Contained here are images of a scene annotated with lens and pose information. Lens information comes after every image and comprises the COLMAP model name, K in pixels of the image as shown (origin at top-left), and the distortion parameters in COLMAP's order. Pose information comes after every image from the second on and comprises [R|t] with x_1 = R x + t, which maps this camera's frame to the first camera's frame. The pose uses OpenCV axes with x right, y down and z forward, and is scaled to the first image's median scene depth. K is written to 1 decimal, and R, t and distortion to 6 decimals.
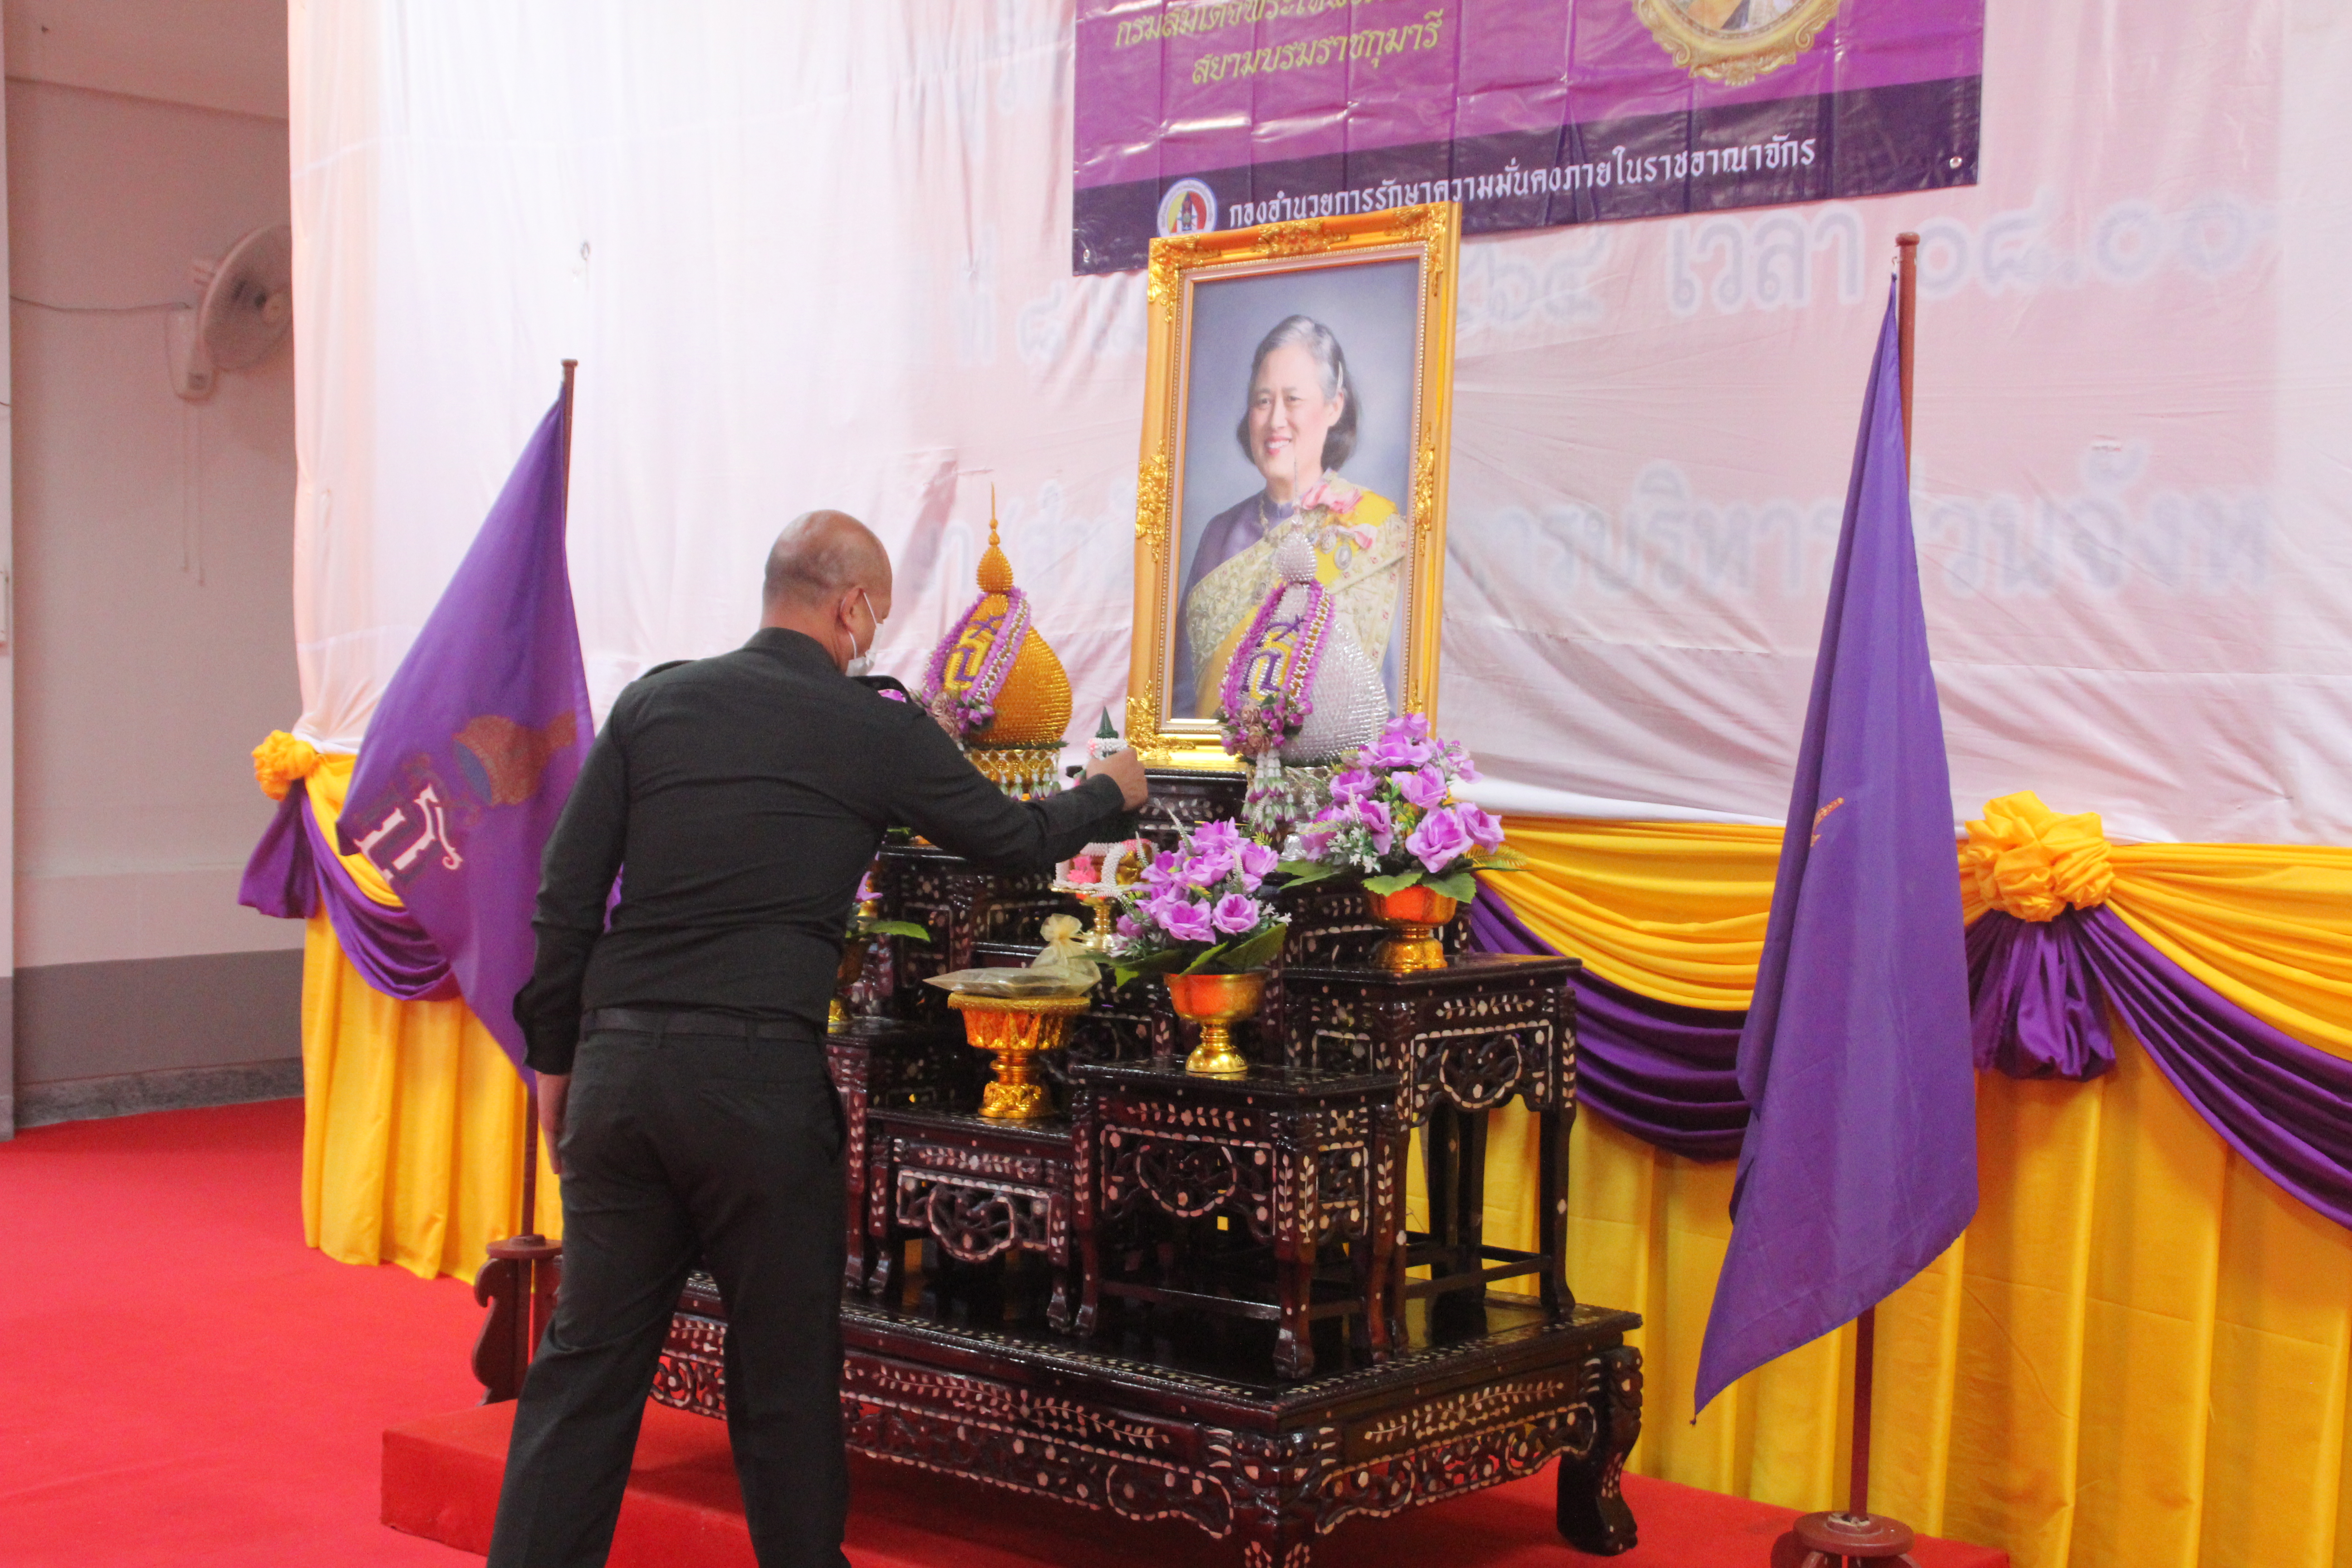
lens RADIAL K [[3274.9, 0, 1192.2], [0, 3274.9, 776.1], [0, 0, 1]] dist [0.090922, 0.104748]
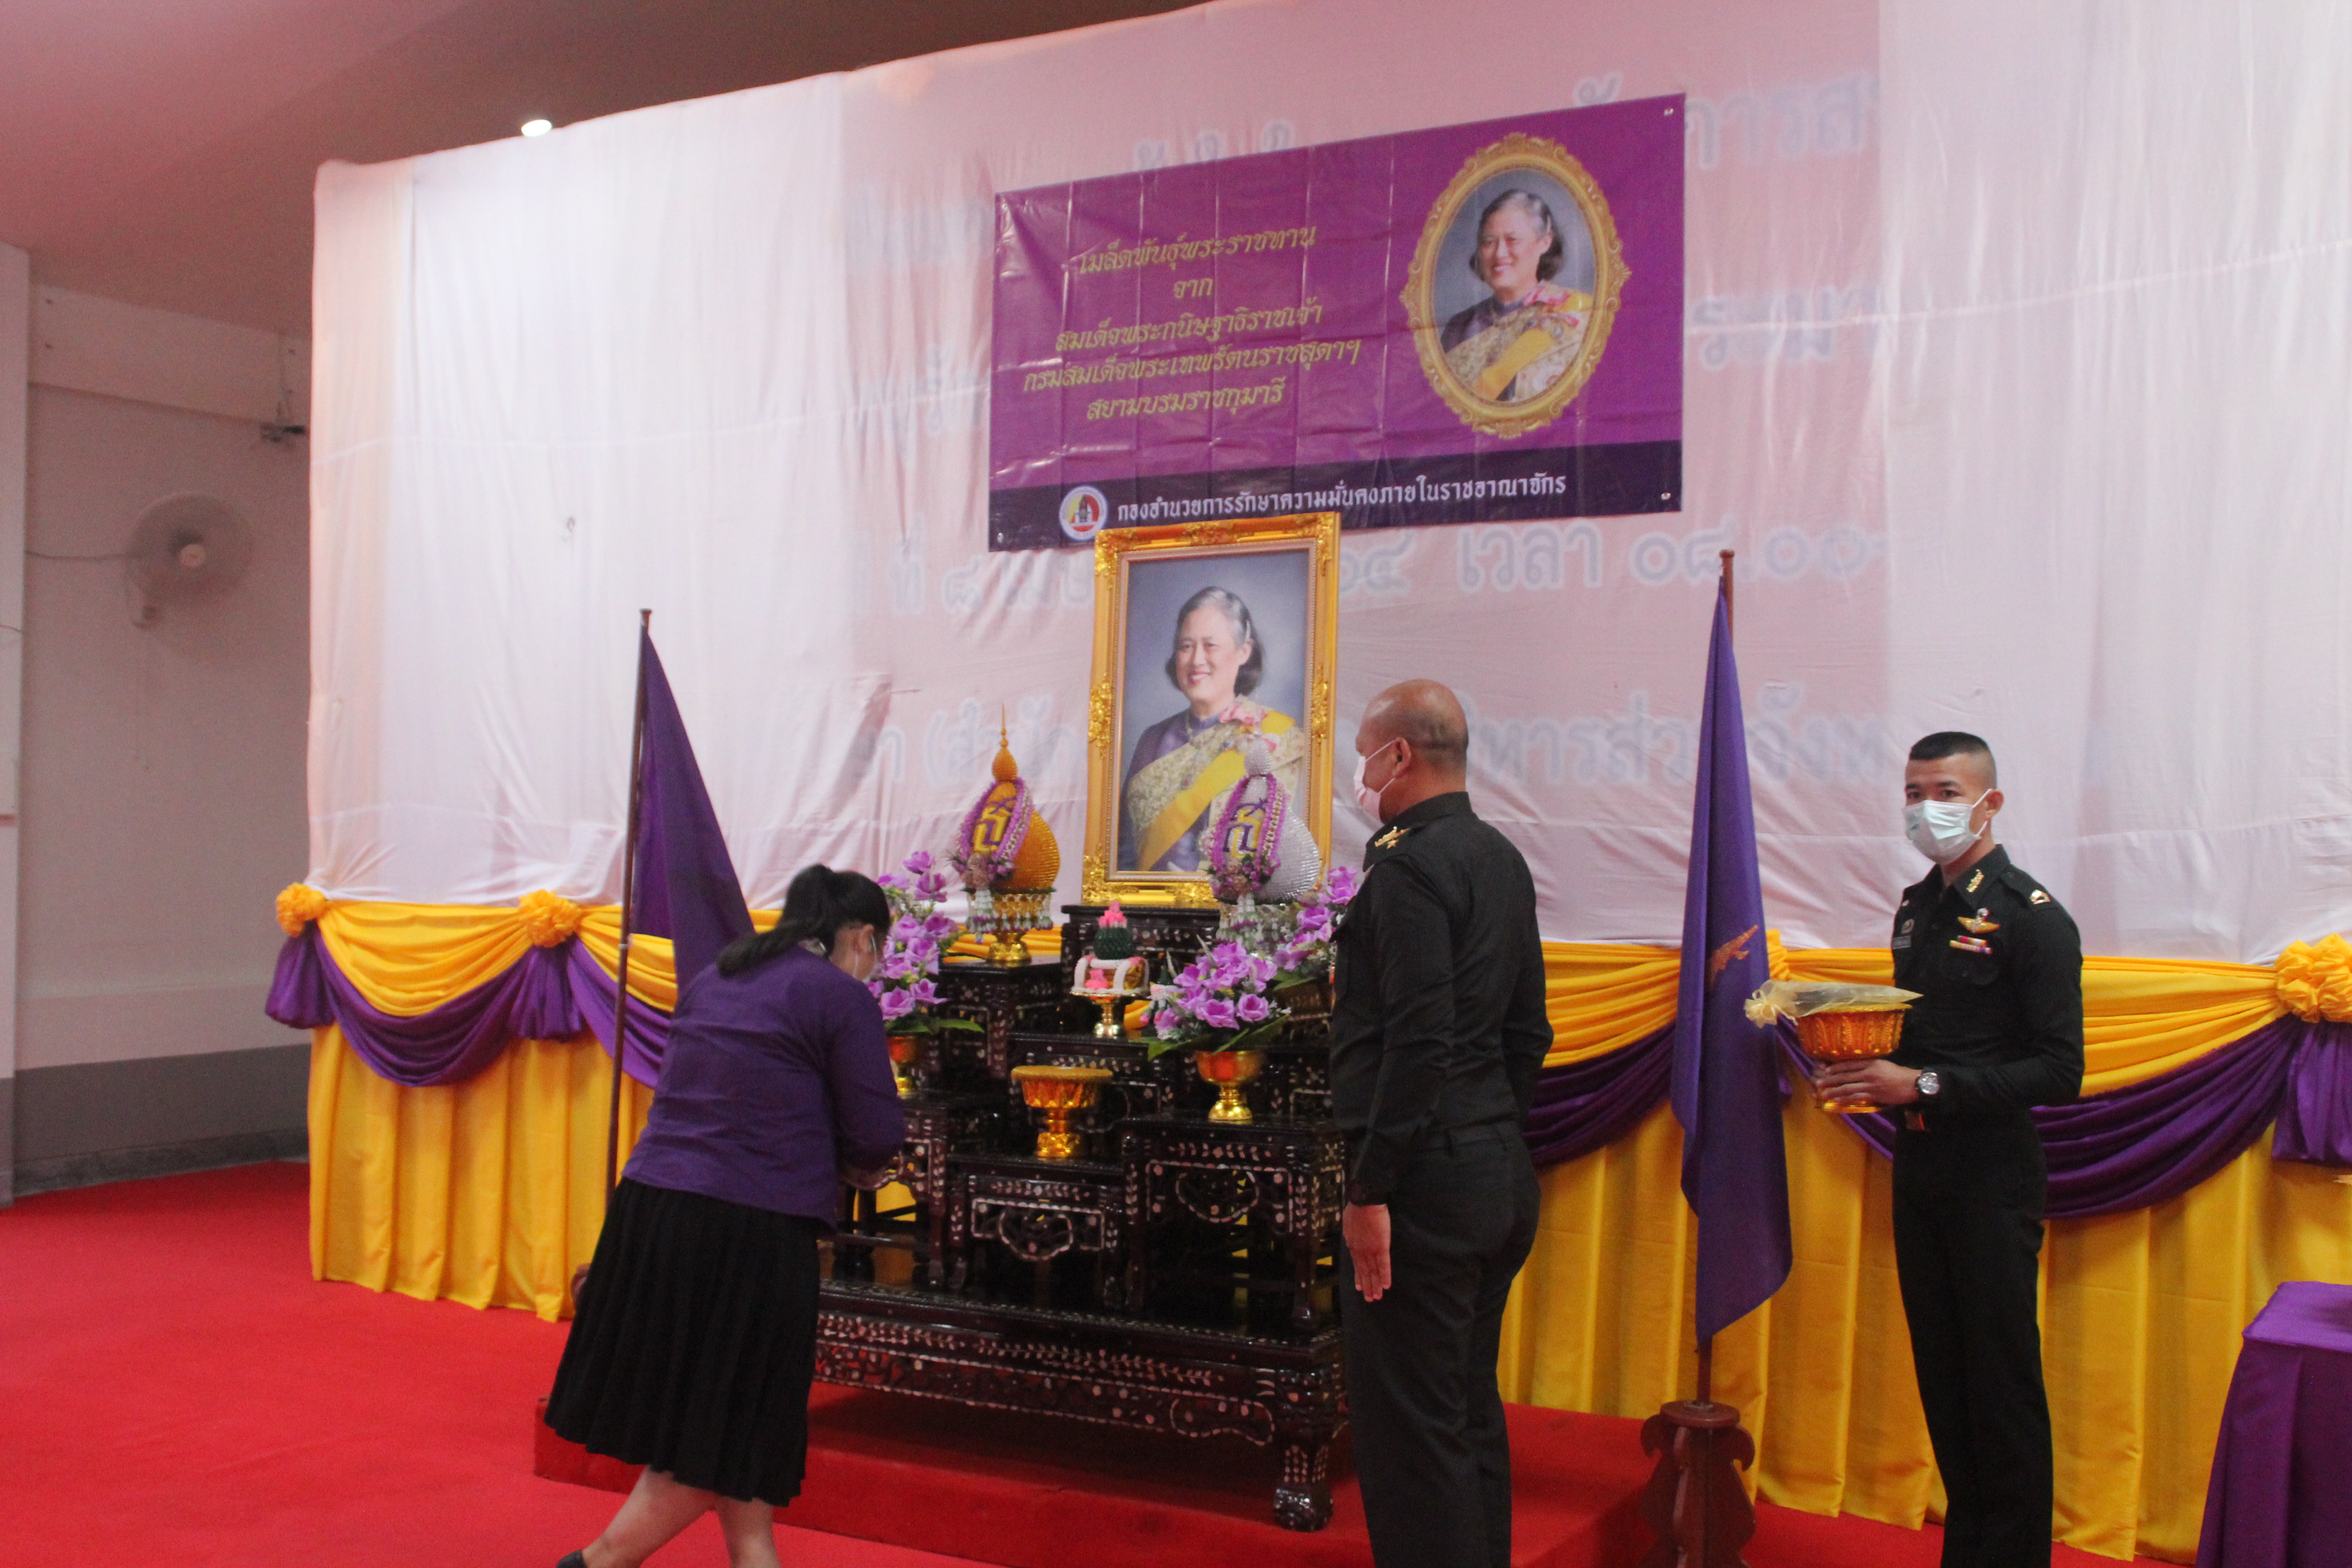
lens RADIAL K [[2506.3, 0, 1176.0], [0, 2506.3, 784.0], [0, 0, 1]] dist [-0.028120, 0.011345]
pose [[0.979521, -0.000437, 0.201342, -0.208334], [0.010338, 0.998788, -0.048126, -0.002825], [-0.201077, 0.049222, 0.978338, -0.058263]]
